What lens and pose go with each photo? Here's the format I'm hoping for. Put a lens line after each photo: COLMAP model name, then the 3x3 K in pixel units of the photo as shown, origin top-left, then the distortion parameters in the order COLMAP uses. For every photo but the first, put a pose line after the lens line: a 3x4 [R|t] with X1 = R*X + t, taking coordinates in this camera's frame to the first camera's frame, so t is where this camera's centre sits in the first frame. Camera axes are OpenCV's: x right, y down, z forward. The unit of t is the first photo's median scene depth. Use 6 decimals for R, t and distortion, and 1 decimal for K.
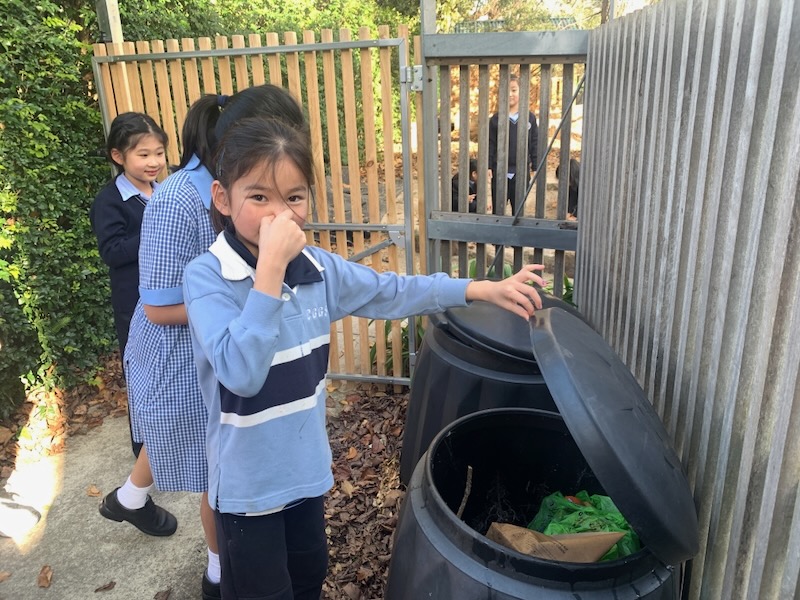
lens RADIAL K [[627.5, 0, 405.6], [0, 627.5, 297.1], [0, 0, 1]] dist [0.004814, 0.002137]
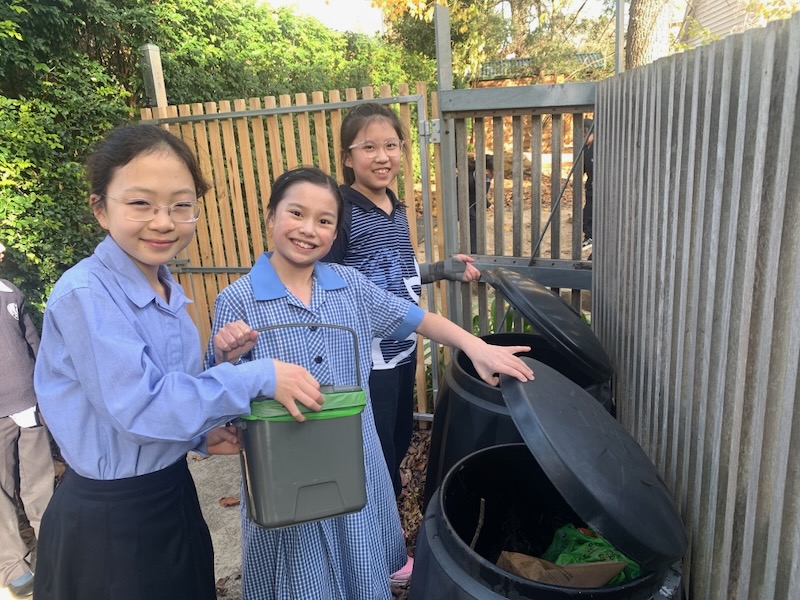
lens RADIAL K [[624.9, 0, 394.2], [0, 624.9, 303.3], [0, 0, 1]] dist [0.003951, 0.005711]
pose [[0.997370, -0.016570, -0.070560, 0.021532], [0.013297, 0.998825, -0.046606, -0.008577], [0.071250, 0.045546, 0.996418, -0.053354]]
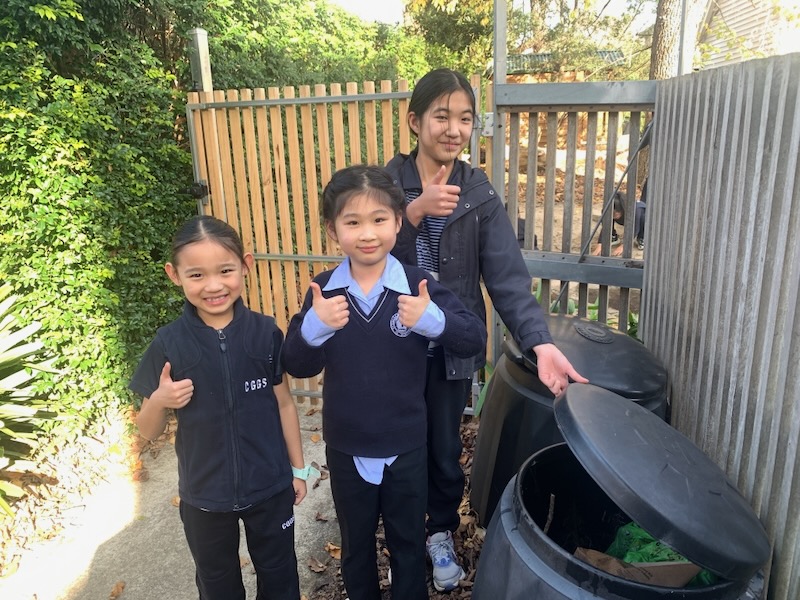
lens RADIAL K [[623.6, 0, 400.7], [0, 623.6, 297.3], [0, 0, 1]] dist [0.008719, 0.002627]
pose [[0.997286, 0.016262, -0.071808, -0.054205], [-0.019305, 0.998935, -0.041898, -0.009410], [0.071050, 0.043171, 0.996538, -0.058411]]
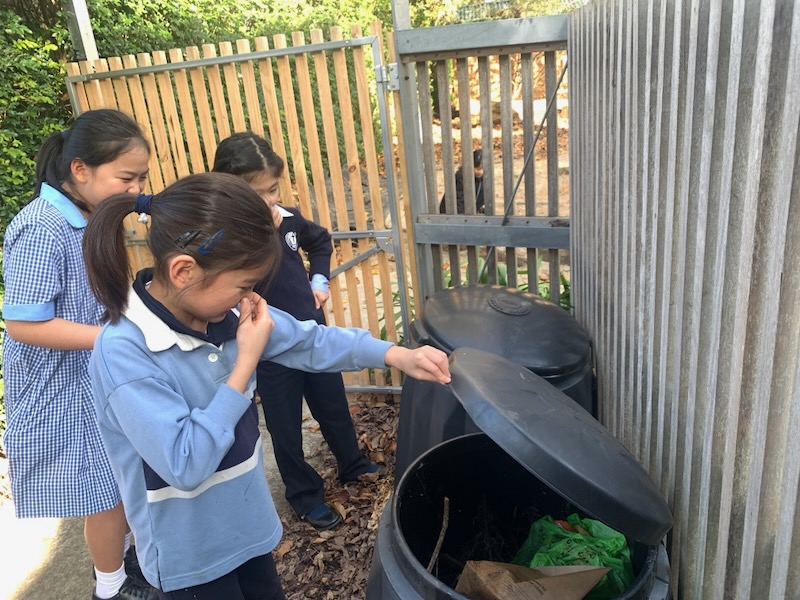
lens RADIAL K [[631.1, 0, 402.7], [0, 631.1, 303.0], [0, 0, 1]] dist [0.001477, 0.003037]
pose [[0.997578, -0.055629, -0.041753, 0.060026], [0.056577, 0.998158, 0.021891, -0.029374], [0.040459, -0.024200, 0.998888, 0.039581]]
